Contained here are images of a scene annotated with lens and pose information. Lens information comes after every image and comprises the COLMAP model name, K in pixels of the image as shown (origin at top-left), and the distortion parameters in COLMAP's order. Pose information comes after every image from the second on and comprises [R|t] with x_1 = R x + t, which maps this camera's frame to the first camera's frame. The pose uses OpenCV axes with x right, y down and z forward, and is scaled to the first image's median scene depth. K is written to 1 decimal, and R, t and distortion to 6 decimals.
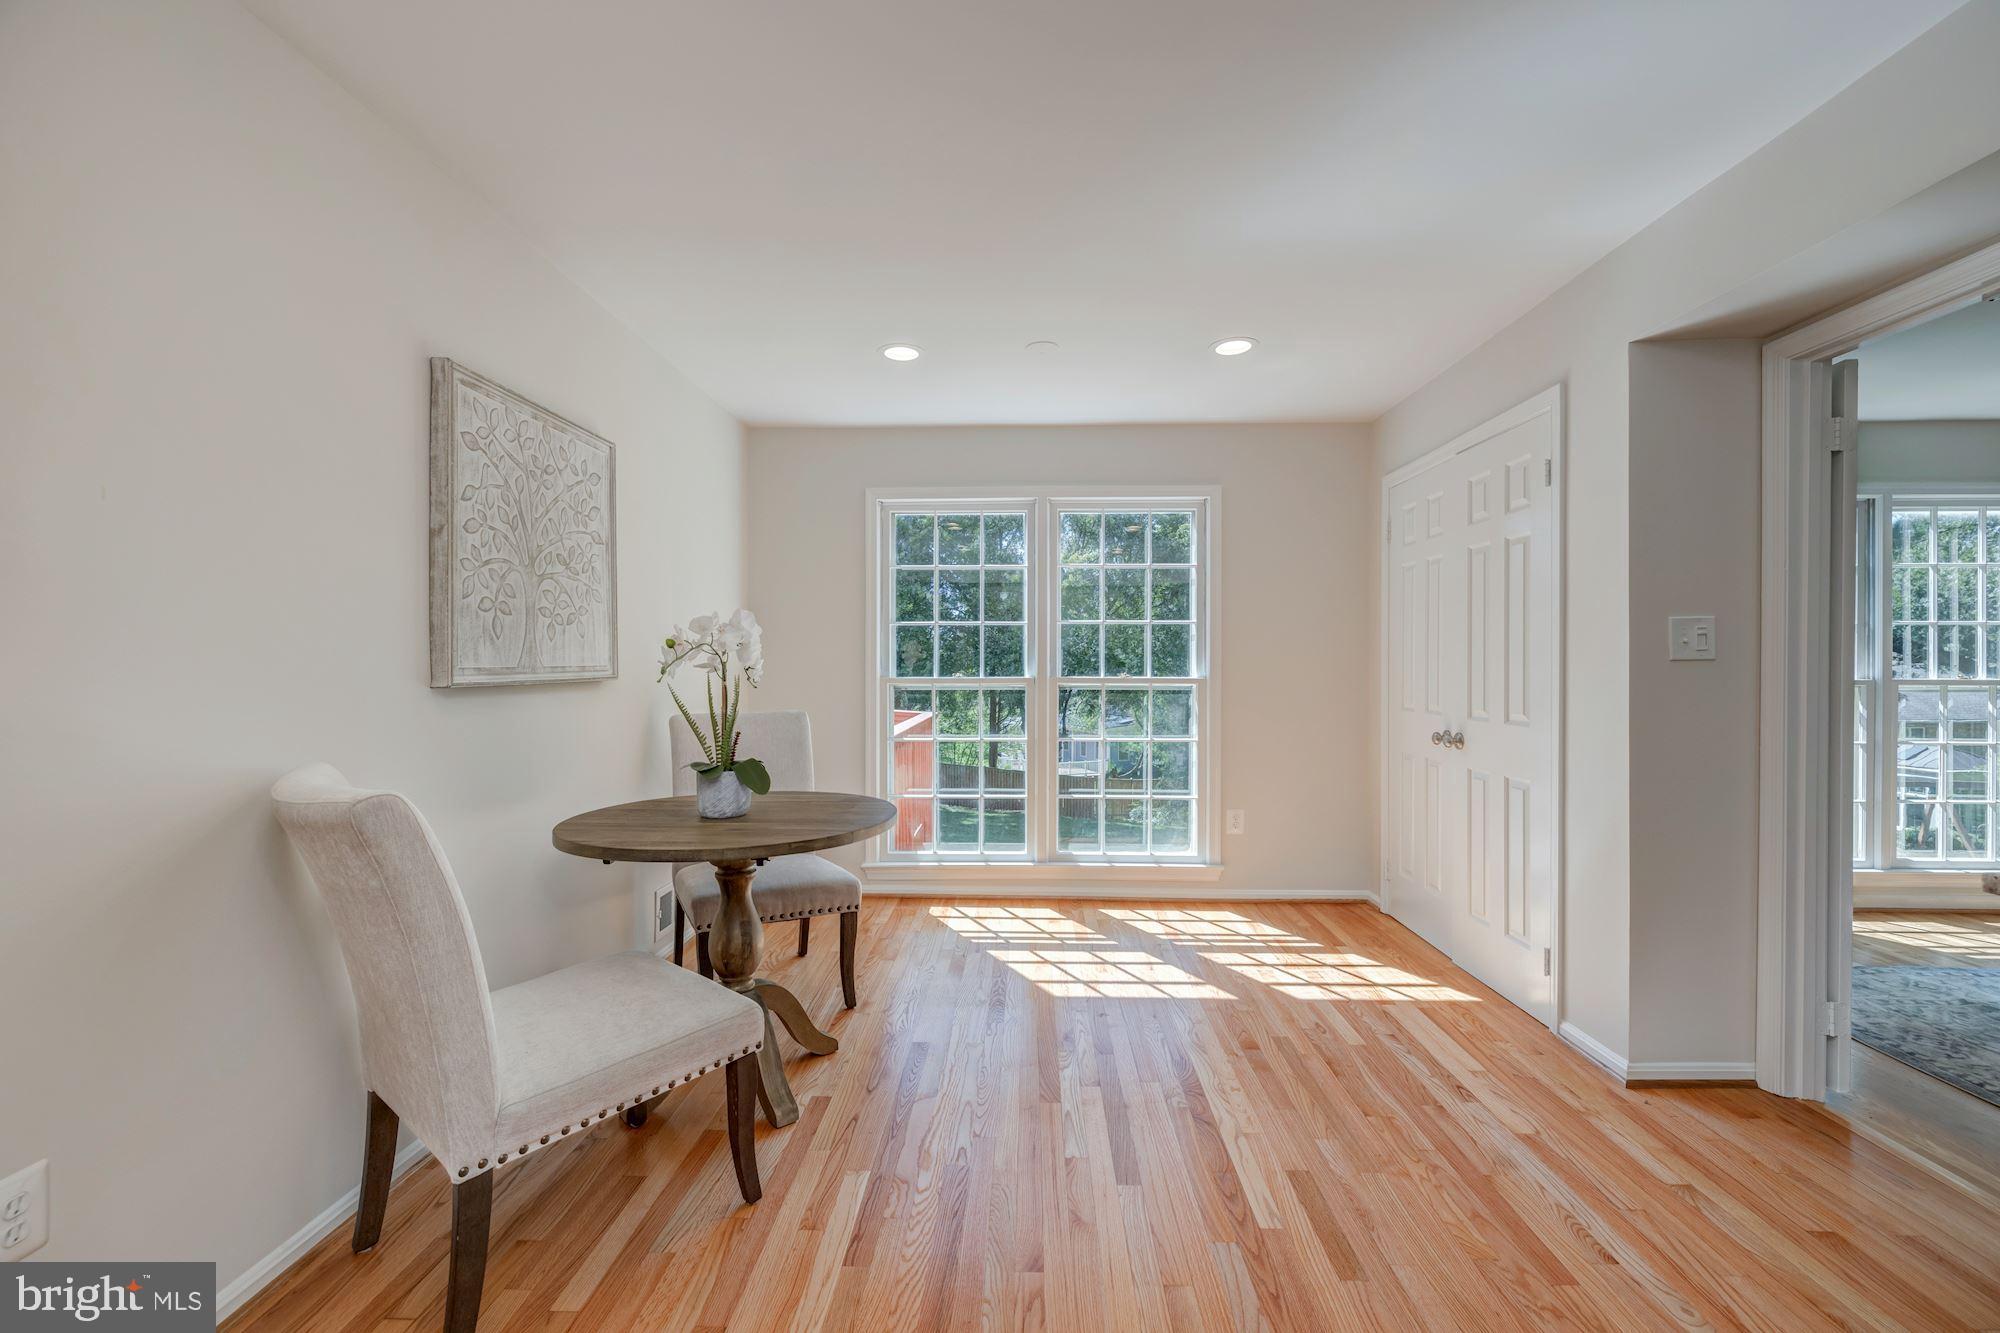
lens RADIAL K [[843.0, 0, 1000.0], [0, 843.0, 666.5], [0, 0, 1]] dist [-0.002753, -0.000303]
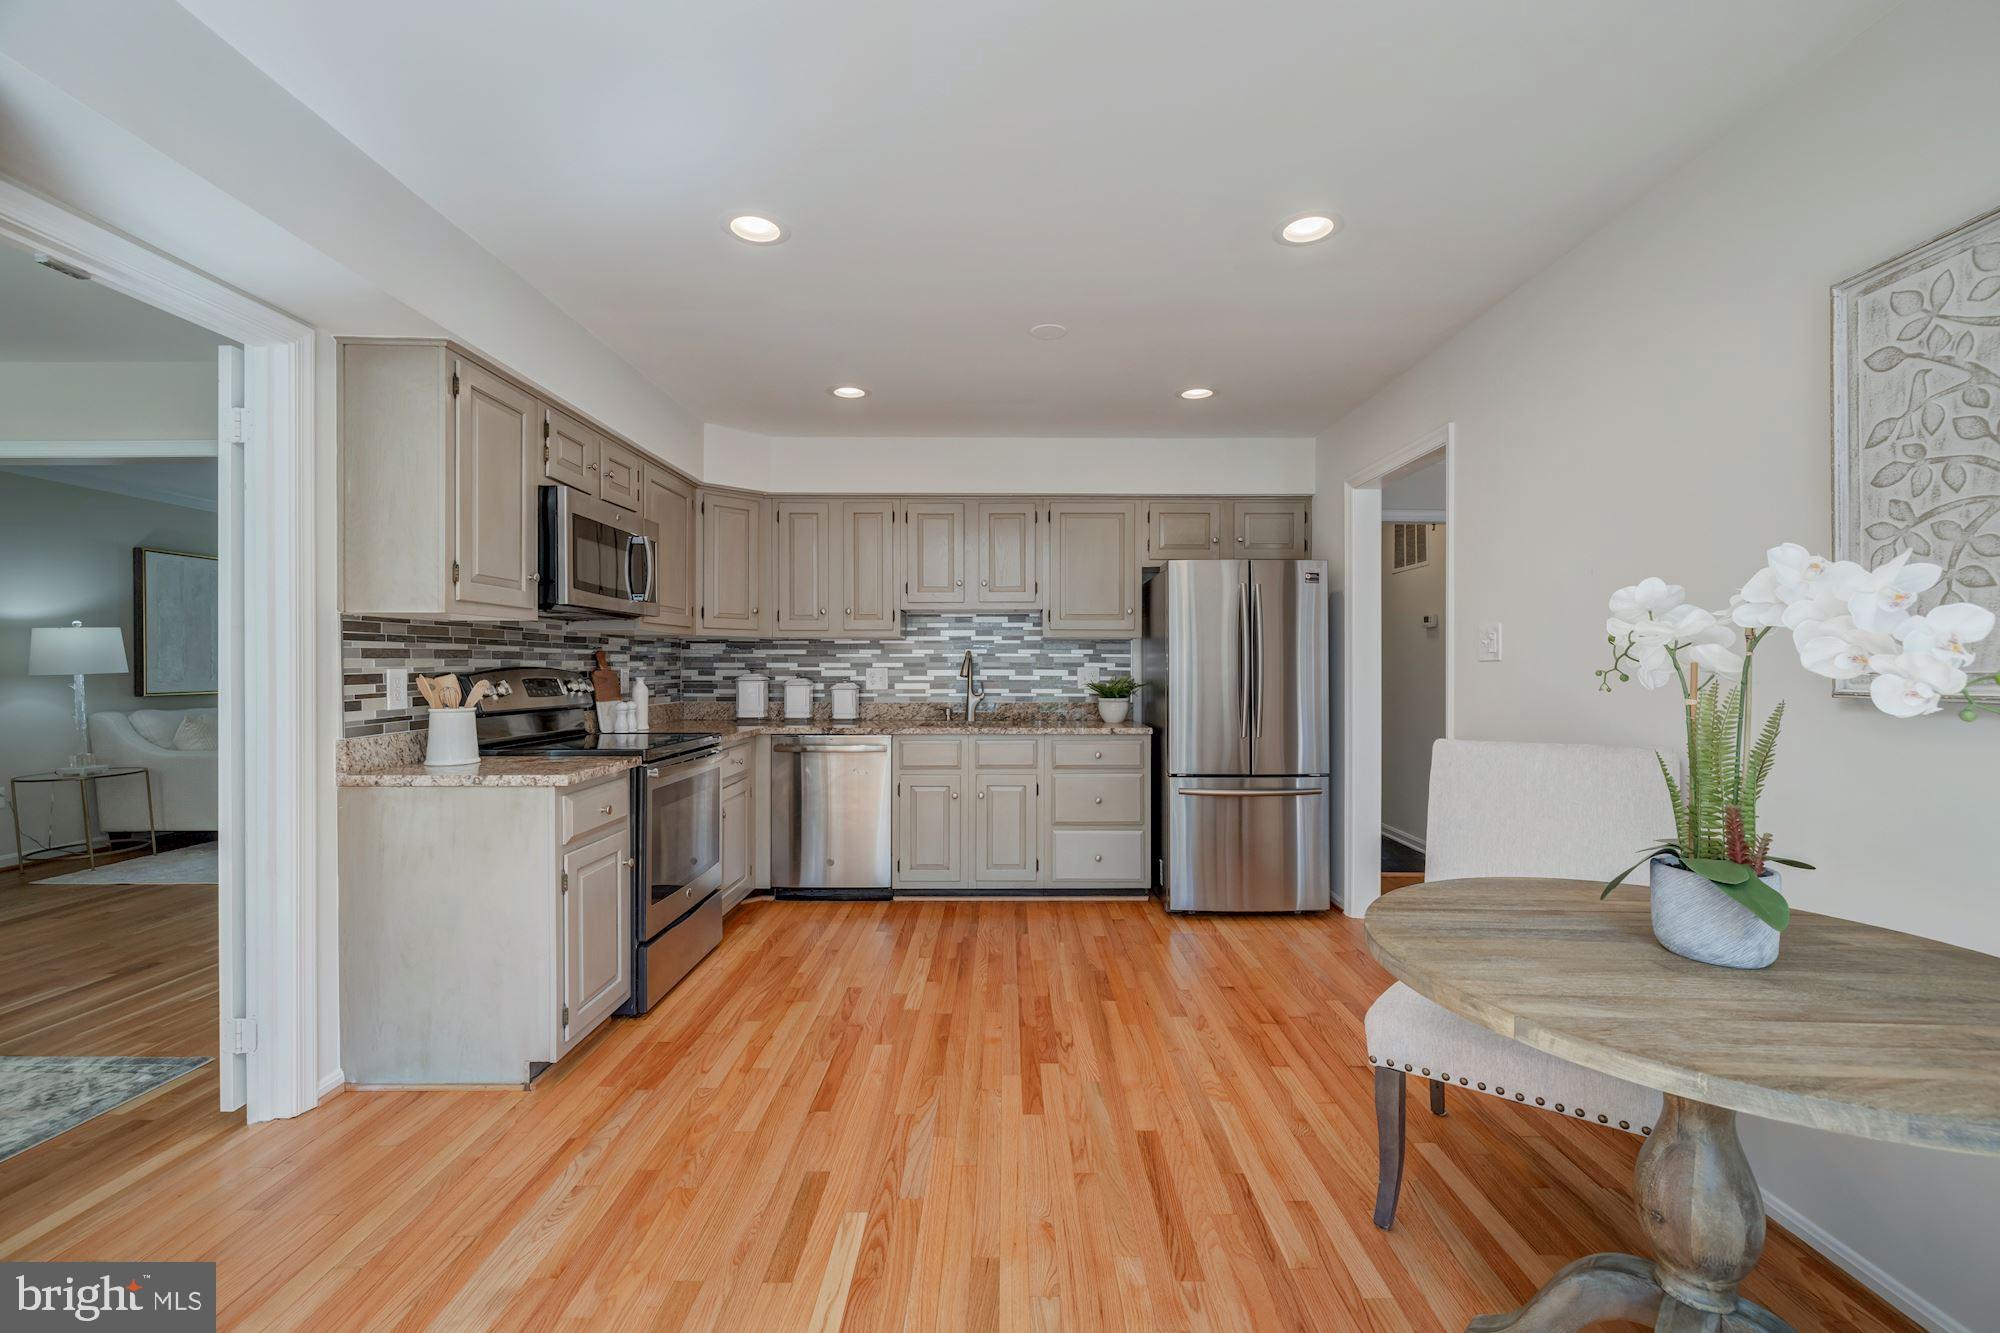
lens RADIAL K [[812.5, 0, 1000.0], [0, 812.5, 666.5], [0, 0, 1]] dist [-0.000435, -0.000066]
pose [[-0.999539, -0.002709, -0.030246, 0.141495], [-0.002835, 0.999987, 0.004122, -0.004334], [0.030234, 0.004206, -0.999534, 1.571231]]
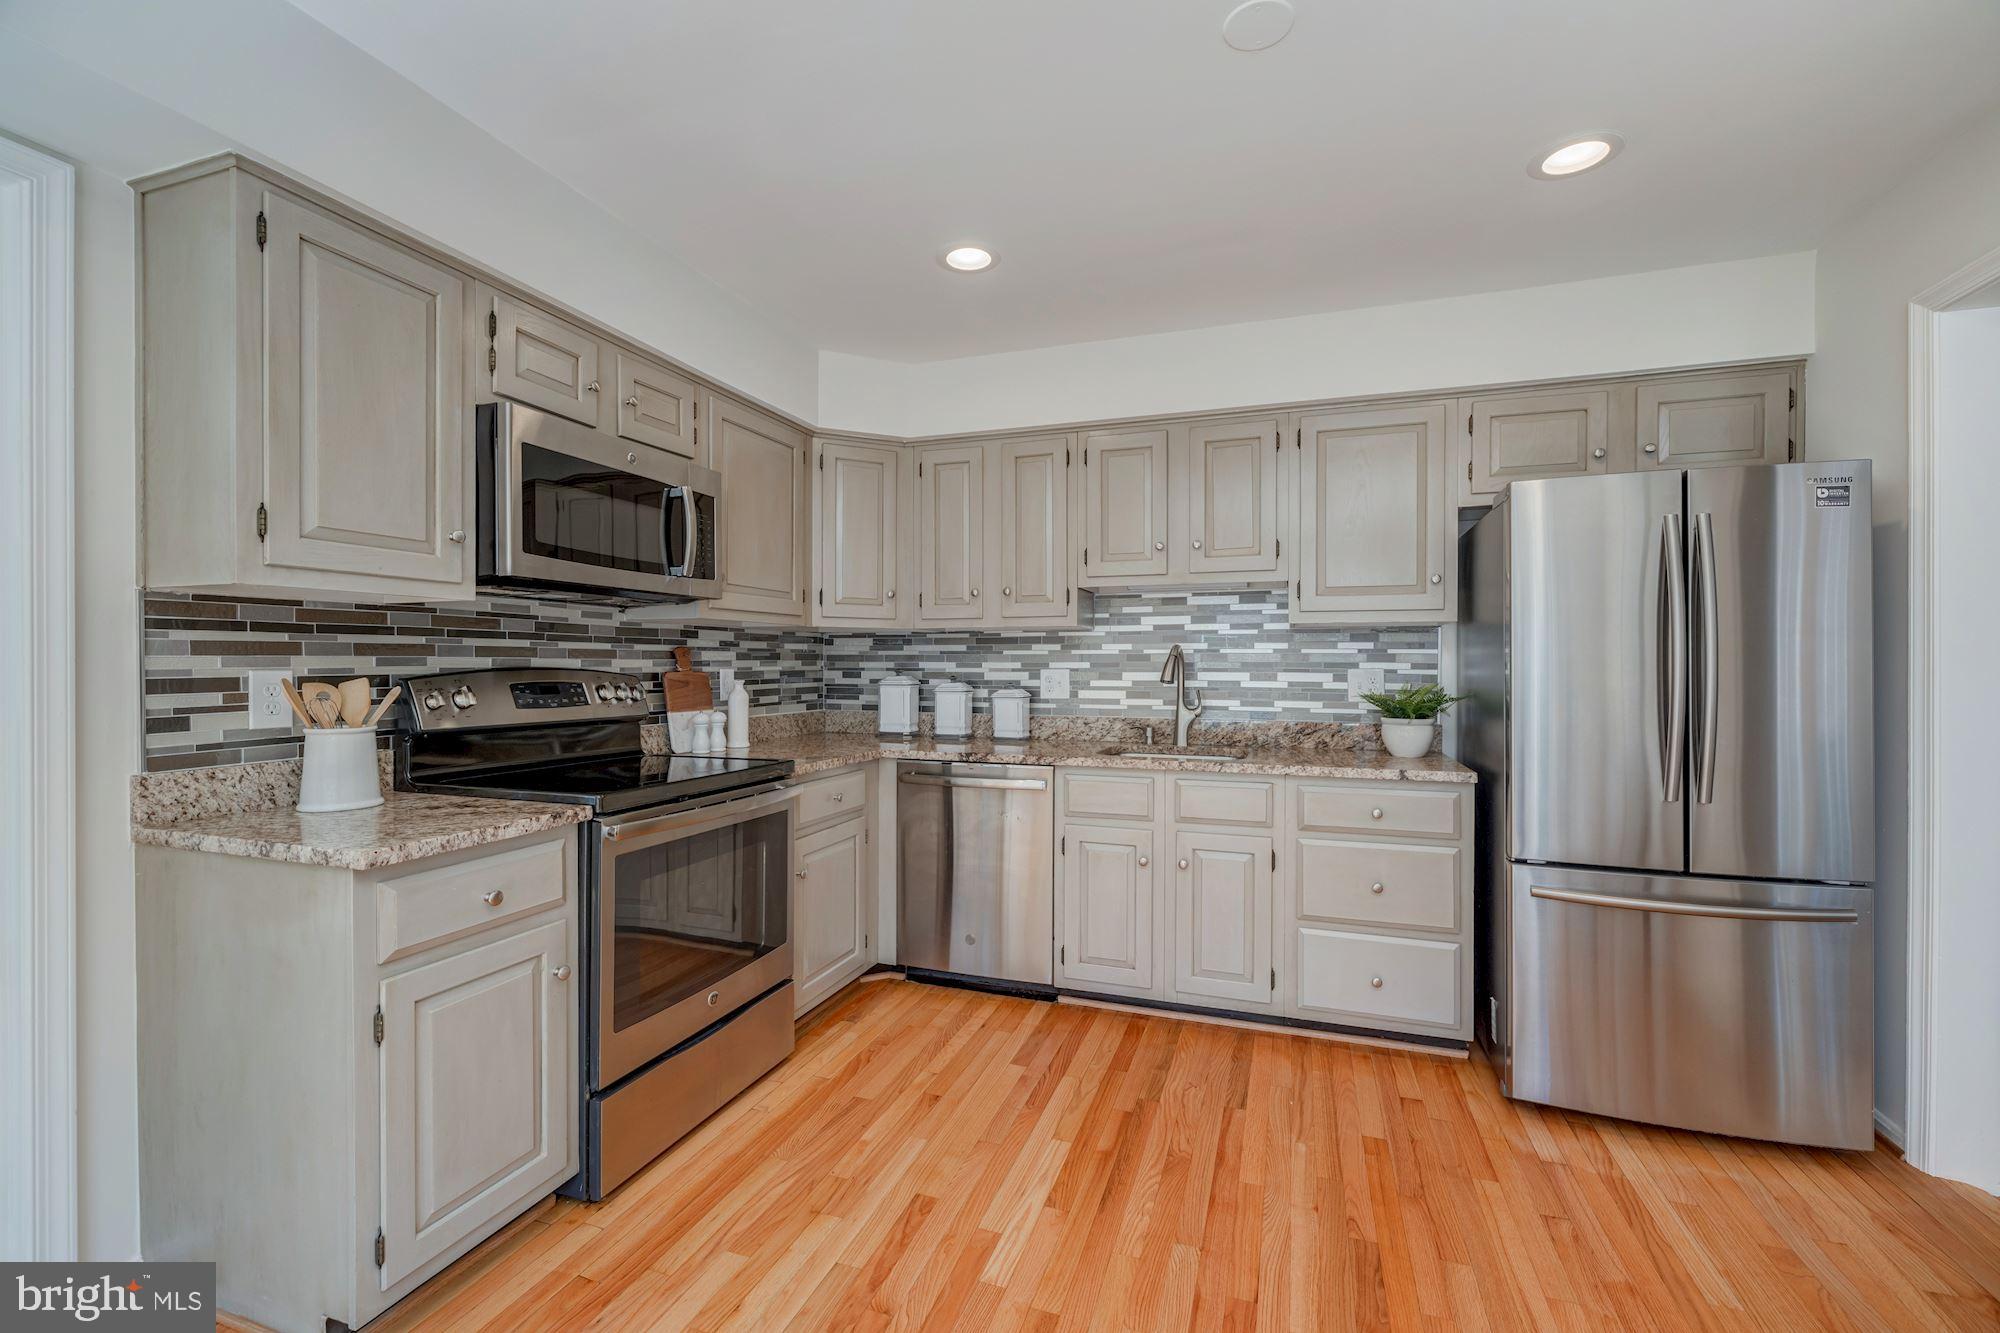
lens RADIAL K [[835.8, 0, 1000.0], [0, 835.8, 666.5], [0, 0, 1]] dist [-0.000327, 0.000074]
pose [[-0.956048, -0.004942, 0.293170, 0.024303], [-0.003417, 0.999978, 0.005714, -0.004937], [-0.293192, 0.004461, -0.956043, 1.000408]]
